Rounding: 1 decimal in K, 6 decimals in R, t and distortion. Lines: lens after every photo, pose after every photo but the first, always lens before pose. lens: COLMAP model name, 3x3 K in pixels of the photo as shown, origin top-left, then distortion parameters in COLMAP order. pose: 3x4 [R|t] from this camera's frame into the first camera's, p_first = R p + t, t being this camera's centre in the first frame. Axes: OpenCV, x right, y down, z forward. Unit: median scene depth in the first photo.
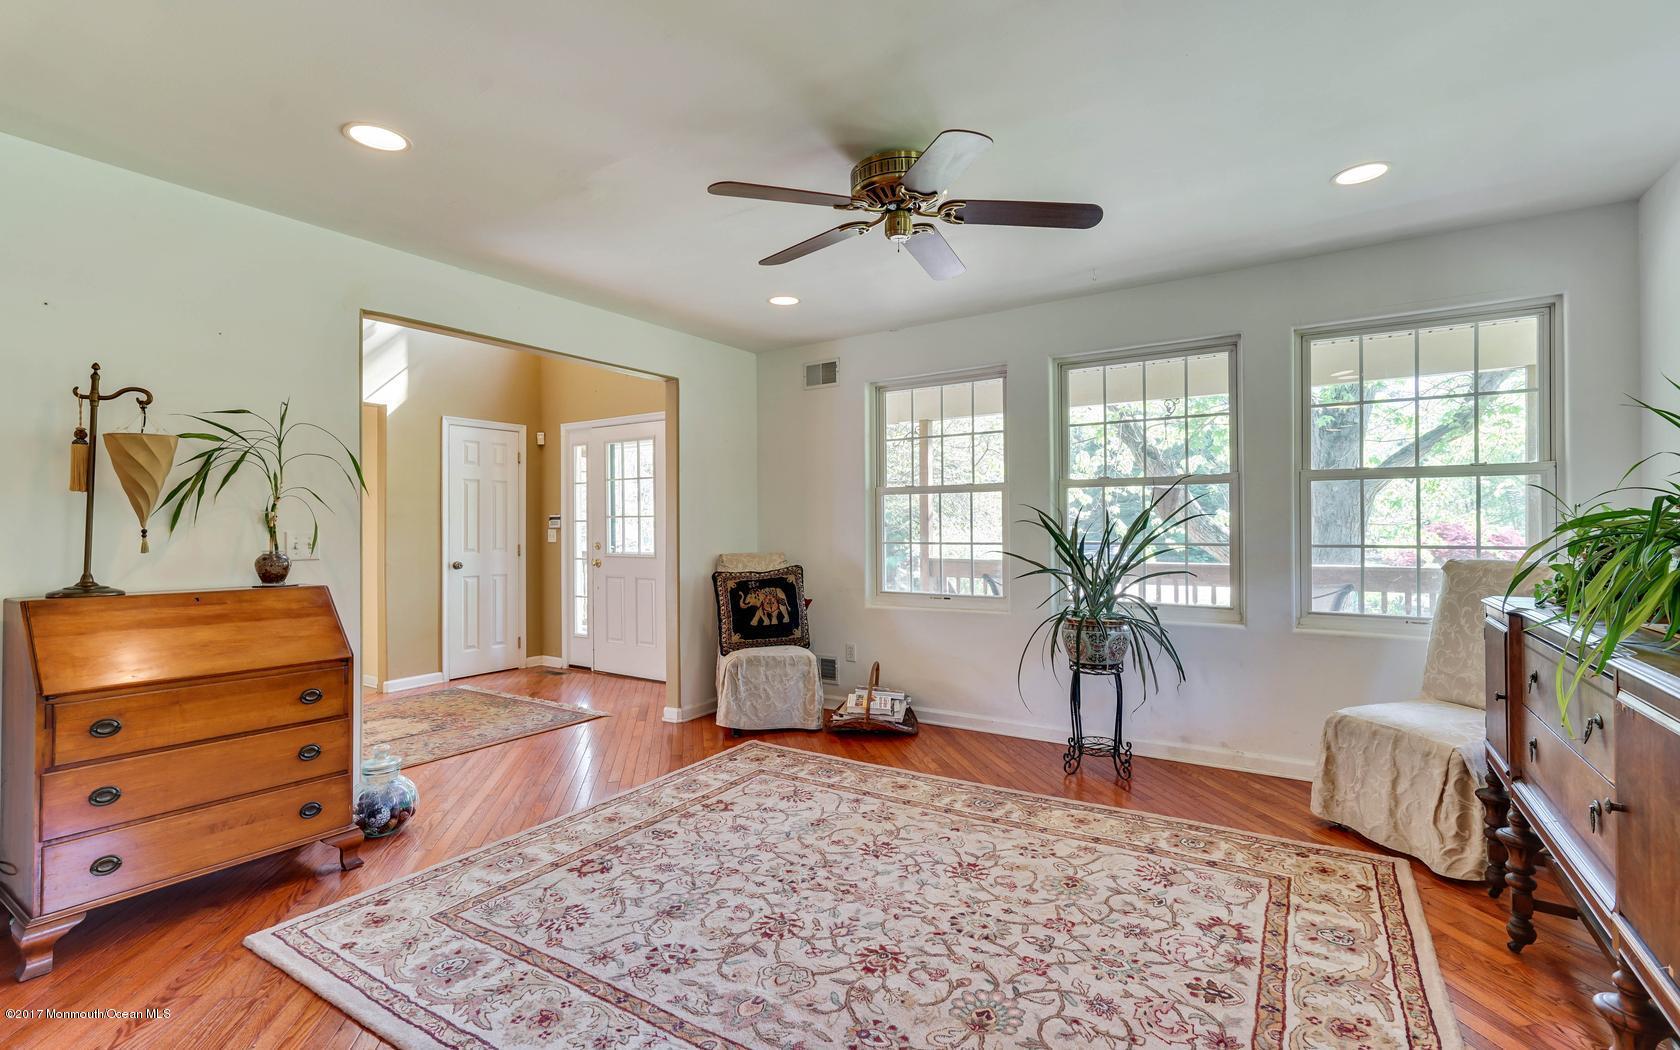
lens RADIAL K [[748.9, 0, 843.2], [0, 748.9, 522.9], [0, 0, 1]] dist [-0.000612, 0.000278]
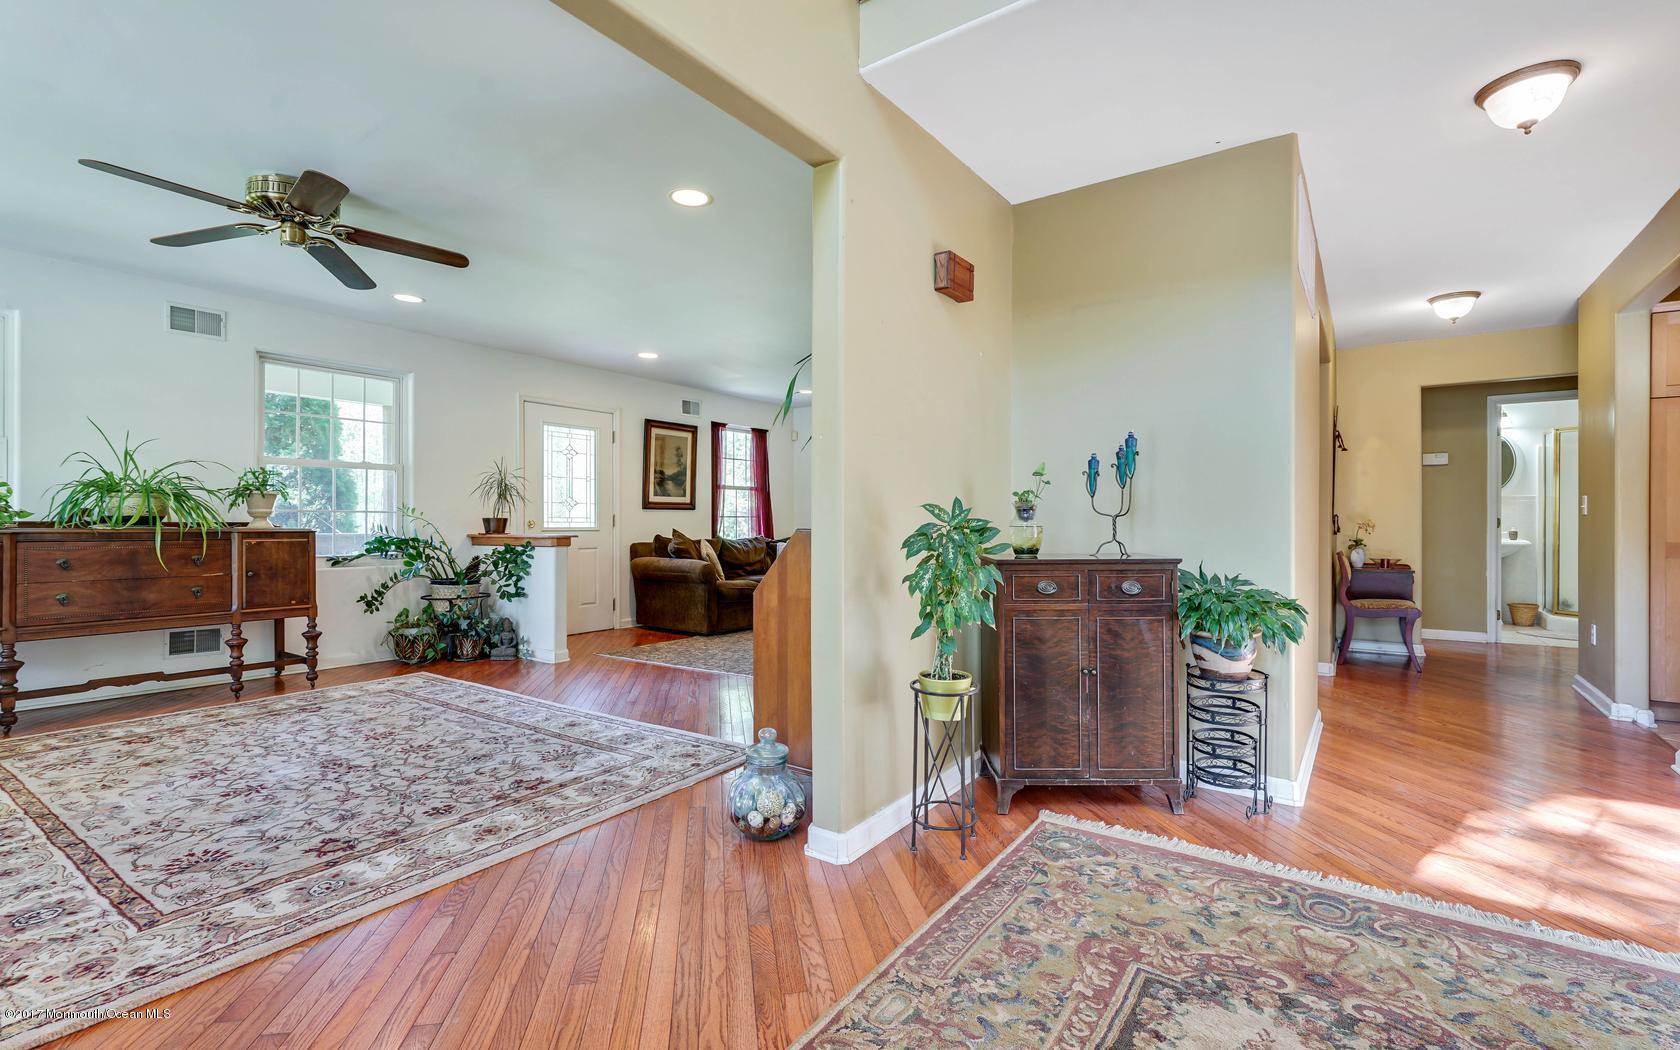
lens RADIAL K [[747.3, 0, 837.3], [0, 747.3, 522.6], [0, 0, 1]] dist [0.001051, 0.001062]
pose [[-0.999043, 0.003245, 0.043607, -0.859153], [0.003096, 0.999989, -0.003463, 0.089166], [-0.043618, -0.003325, -0.999043, 2.136793]]
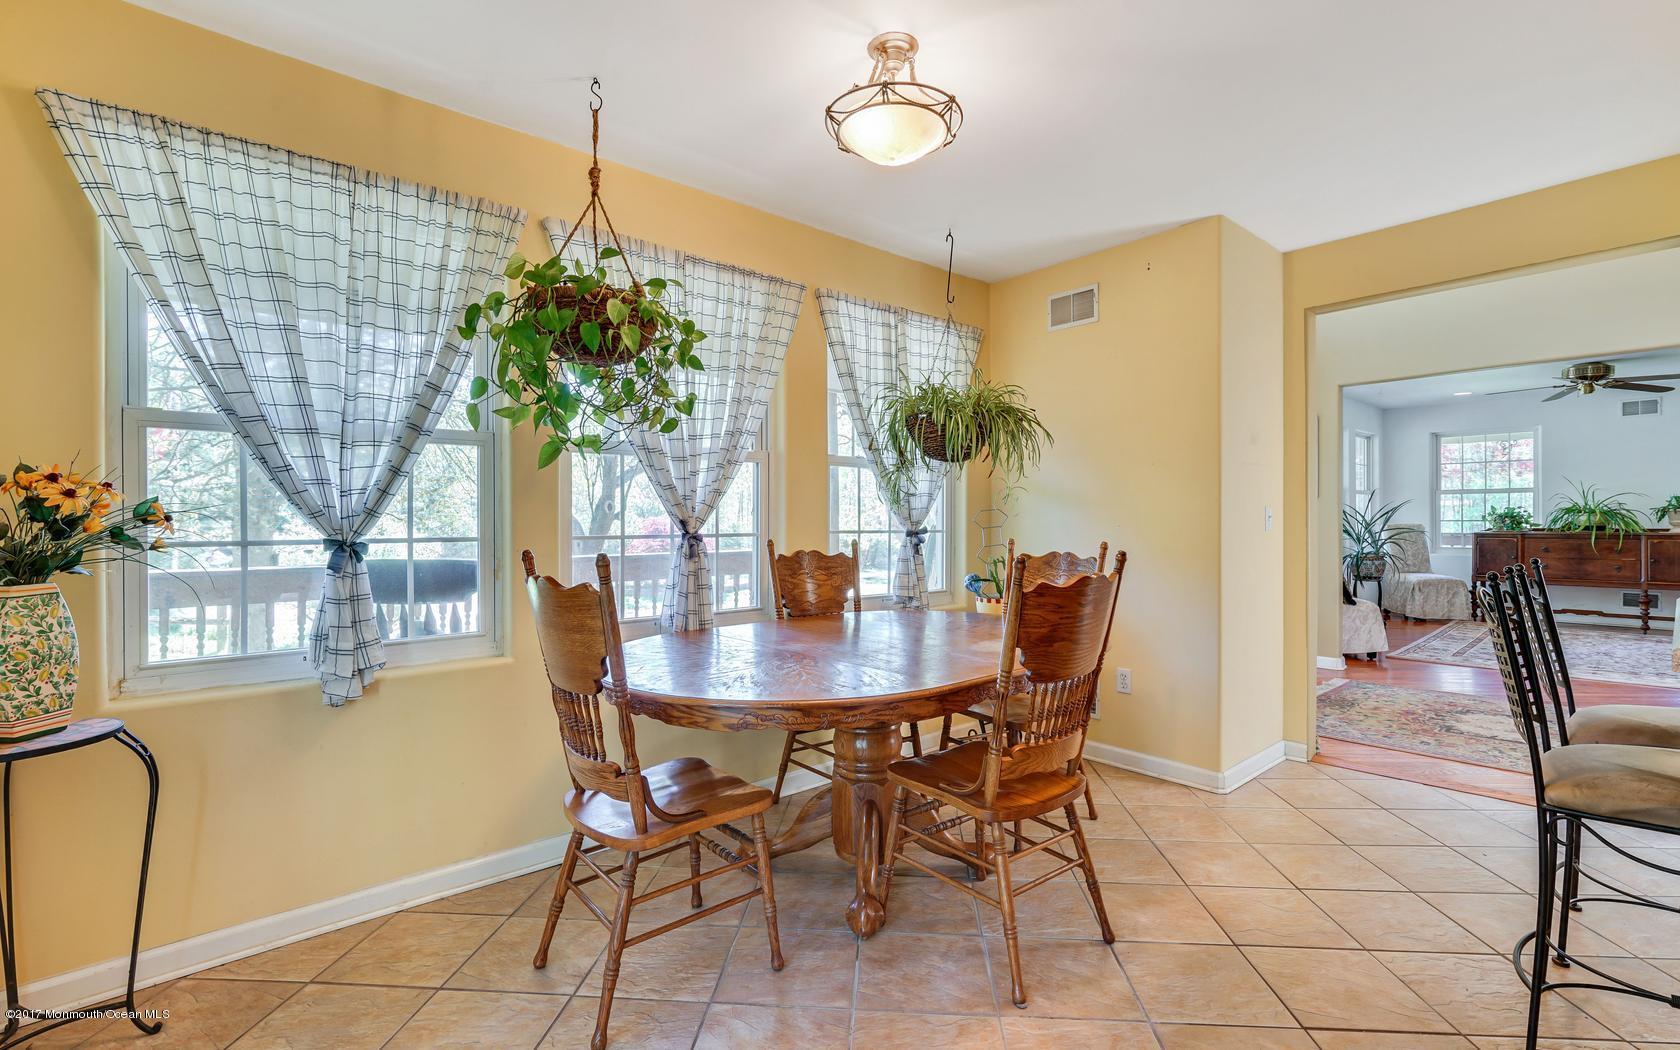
lens RADIAL K [[747.3, 0, 837.3], [0, 747.3, 522.6], [0, 0, 1]] dist [0.001051, 0.001062]
pose [[0.274781, 0.007148, 0.961480, -2.972870], [-0.002323, 0.999974, -0.006770, 0.080084], [-0.961504, -0.000373, 0.274791, 2.657934]]
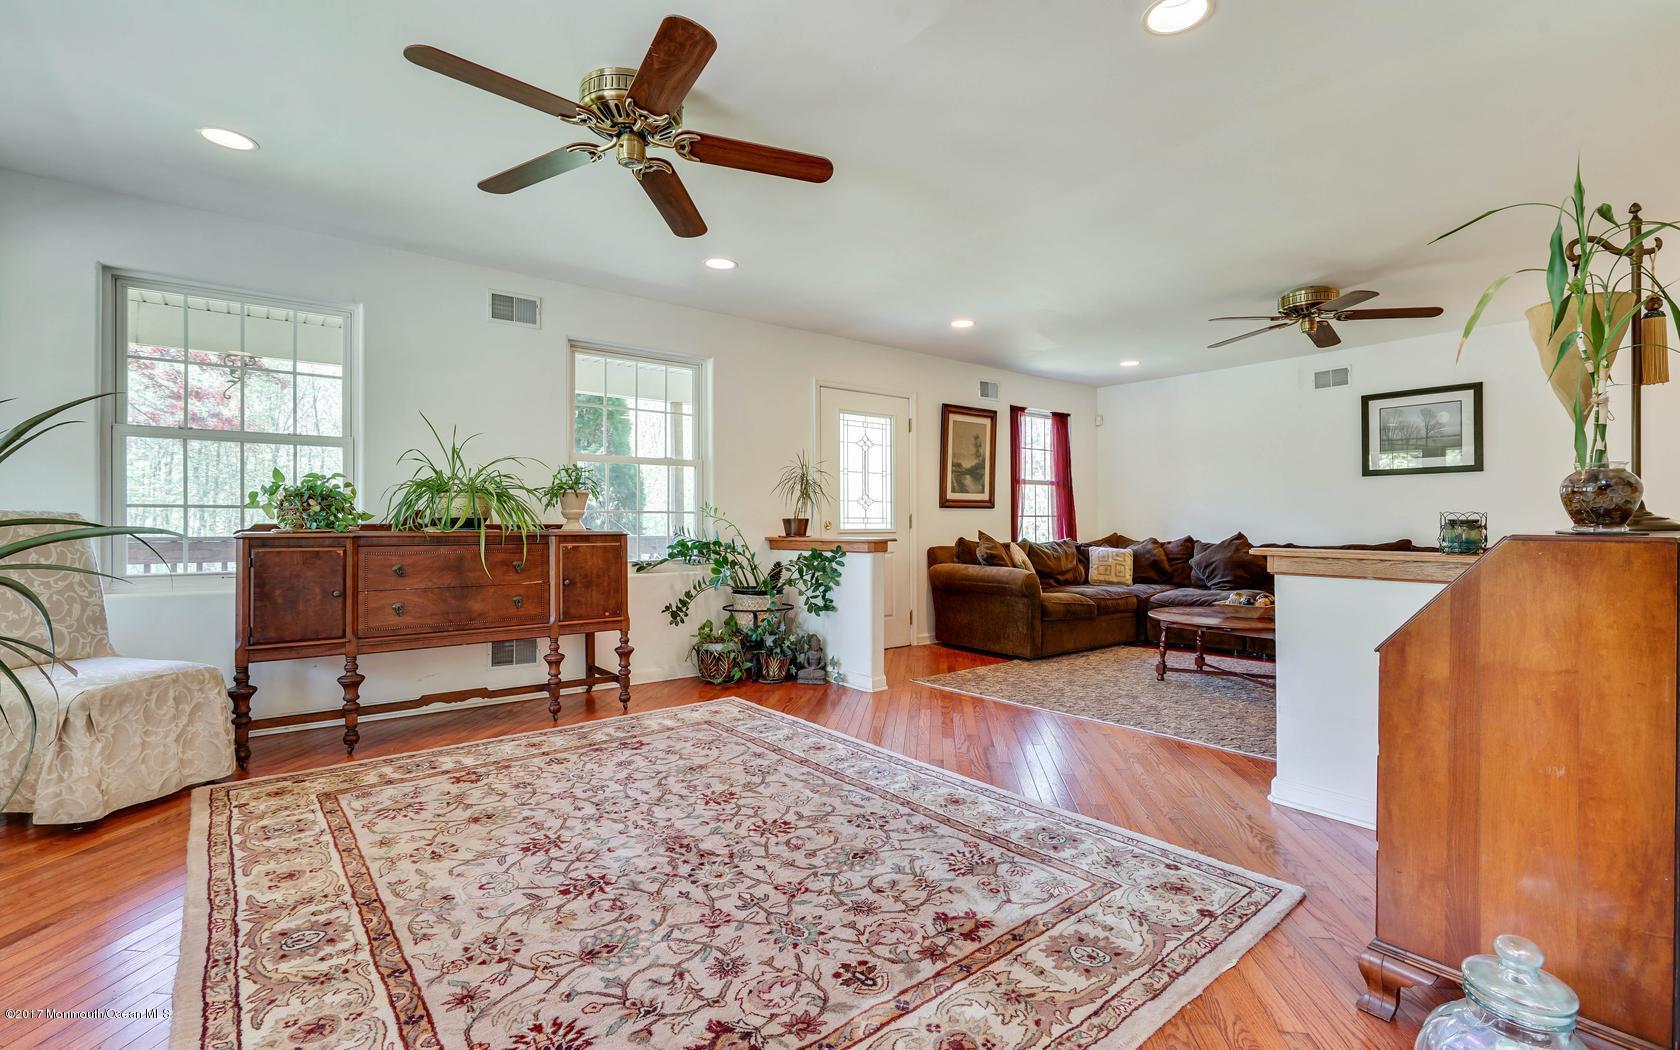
lens RADIAL K [[748.9, 0, 843.2], [0, 748.9, 522.9], [0, 0, 1]] dist [-0.000612, 0.000278]
pose [[-0.948419, 0.006584, 0.316951, -0.471687], [0.005285, 0.999974, -0.004956, 0.086046], [-0.316975, -0.003025, -0.948429, 1.766114]]
